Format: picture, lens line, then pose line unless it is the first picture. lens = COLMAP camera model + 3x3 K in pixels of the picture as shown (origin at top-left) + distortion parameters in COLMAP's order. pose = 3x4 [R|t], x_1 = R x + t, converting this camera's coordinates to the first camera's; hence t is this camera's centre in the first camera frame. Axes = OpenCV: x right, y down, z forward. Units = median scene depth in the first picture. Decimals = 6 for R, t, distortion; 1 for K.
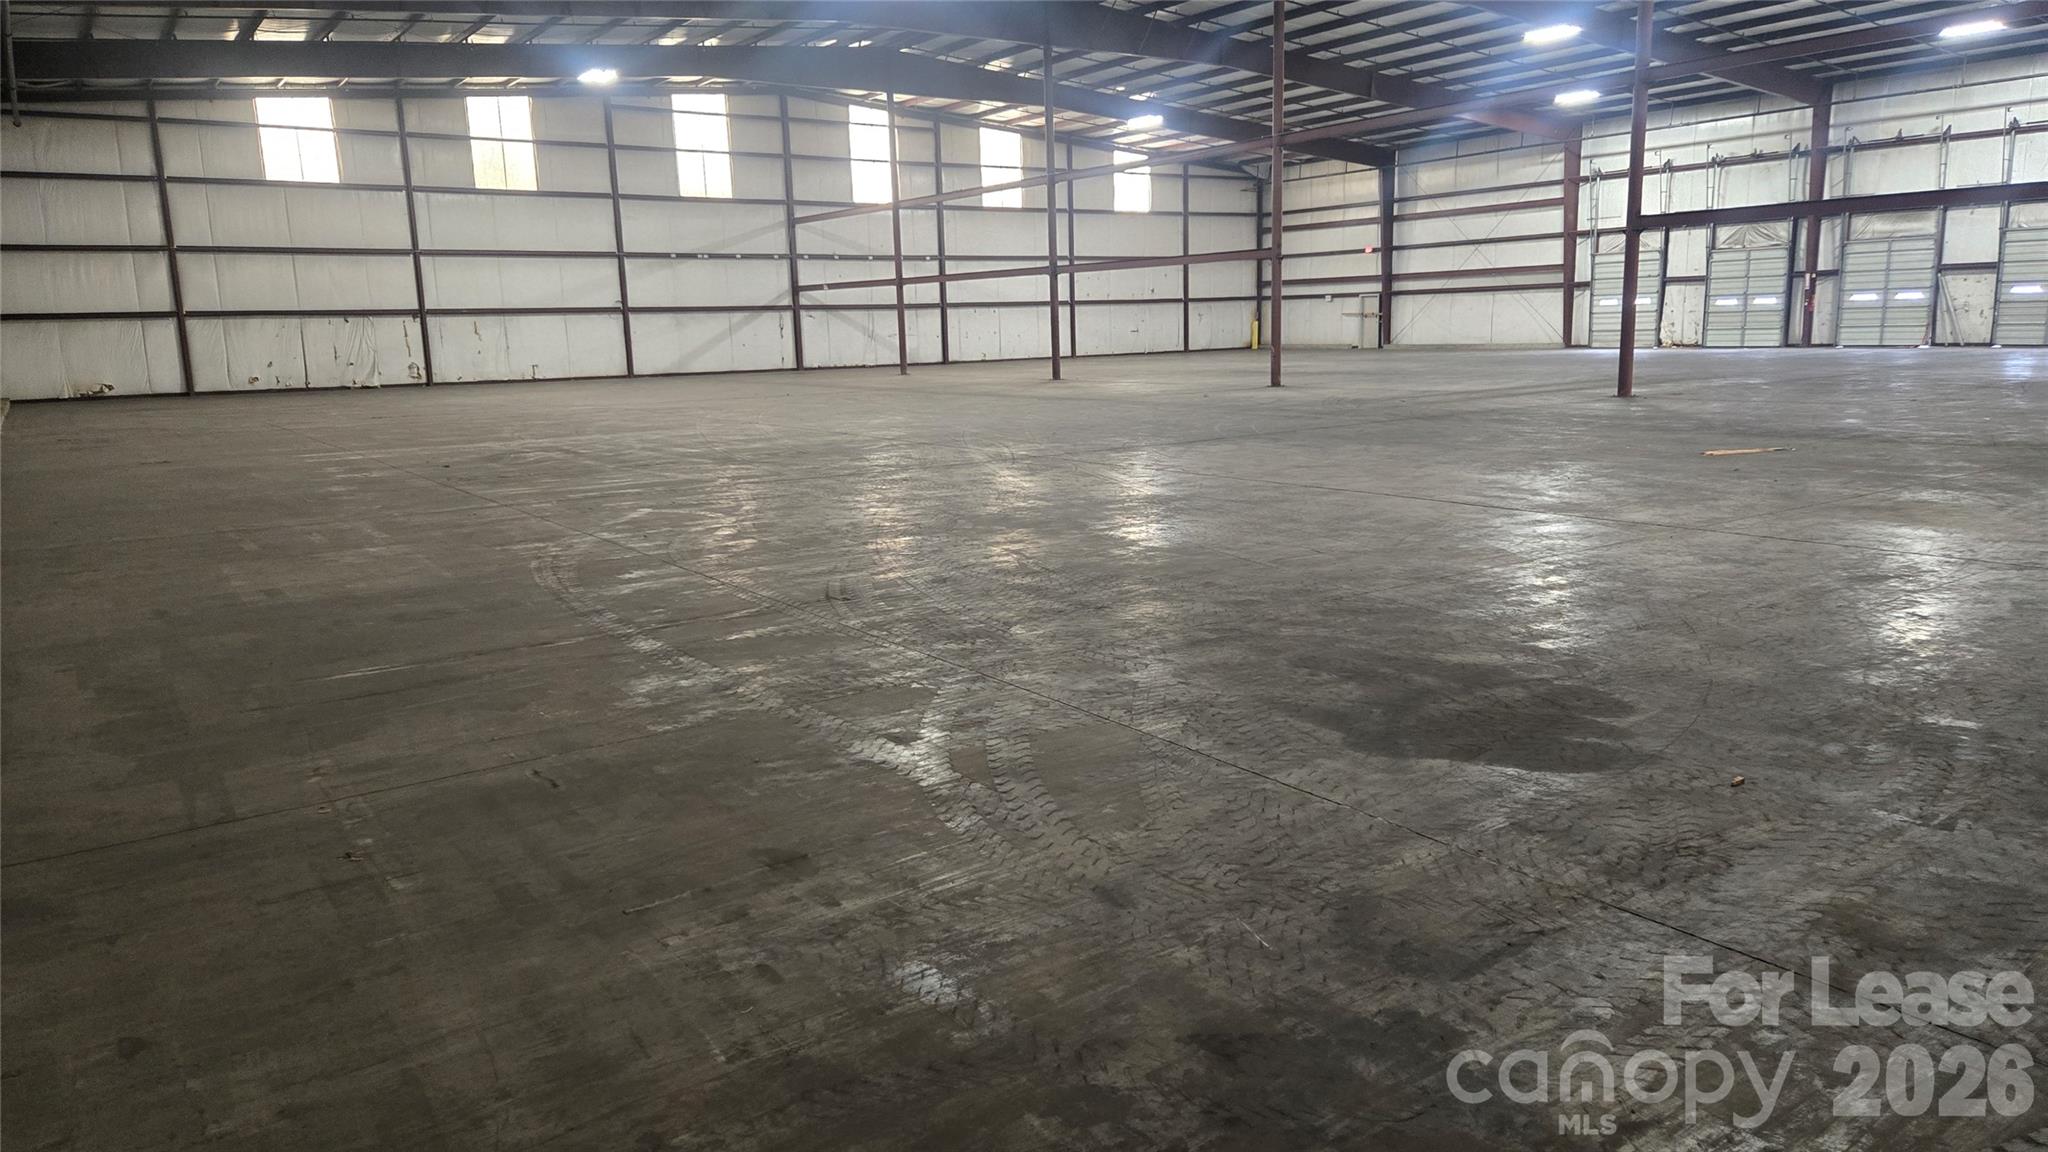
lens RADIAL K [[1417.8, 0, 1024.0], [0, 1417.8, 576.0], [0, 0, 1]] dist [0.071621, -0.055068]
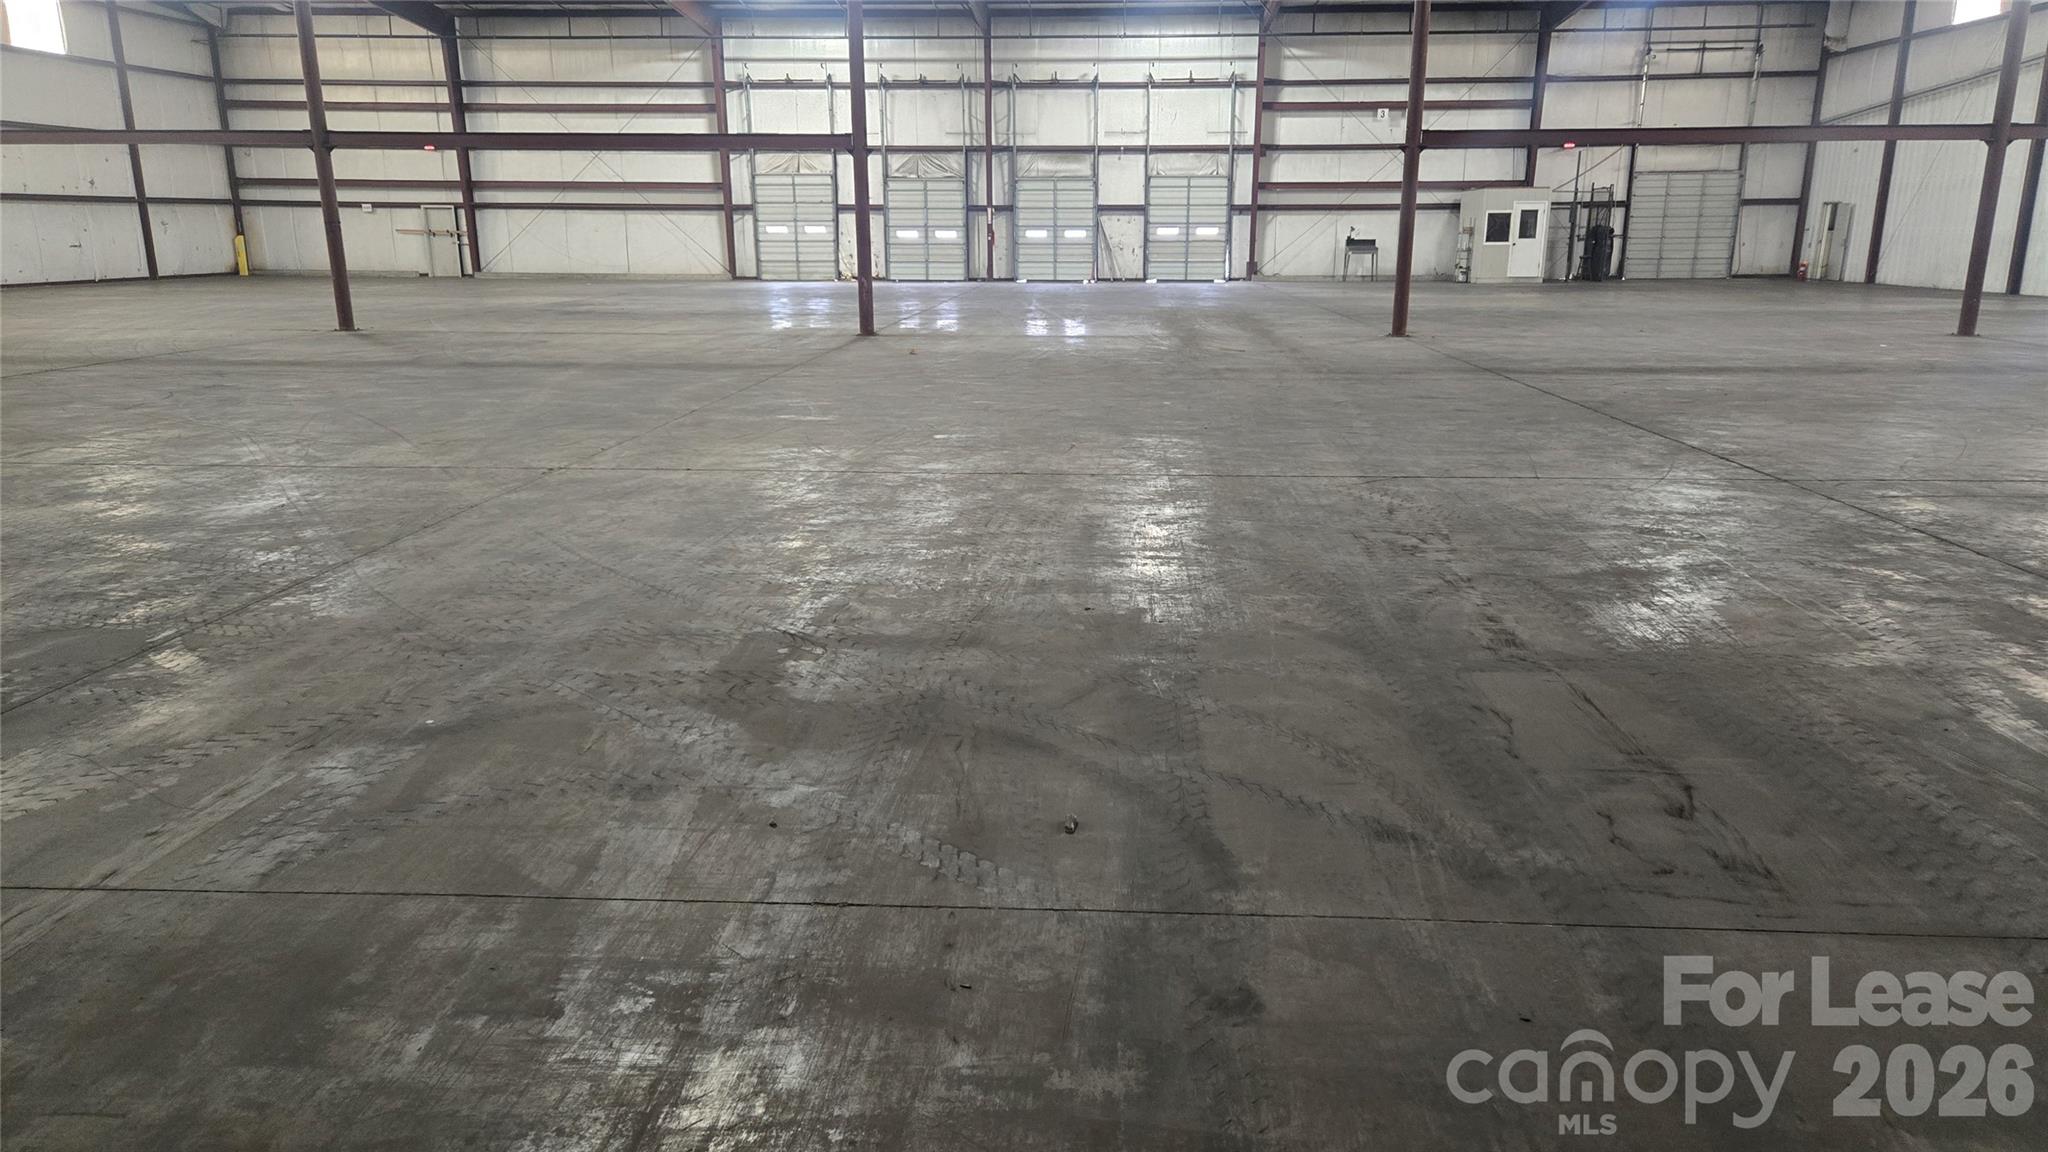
lens RADIAL K [[1417.8, 0, 1024.0], [0, 1417.8, 576.0], [0, 0, 1]] dist [0.071621, -0.055068]
pose [[0.594486, -0.163781, 0.787250, -0.262479], [0.126647, 0.985889, 0.109469, -0.058588], [-0.794070, 0.034625, 0.606839, 0.367181]]
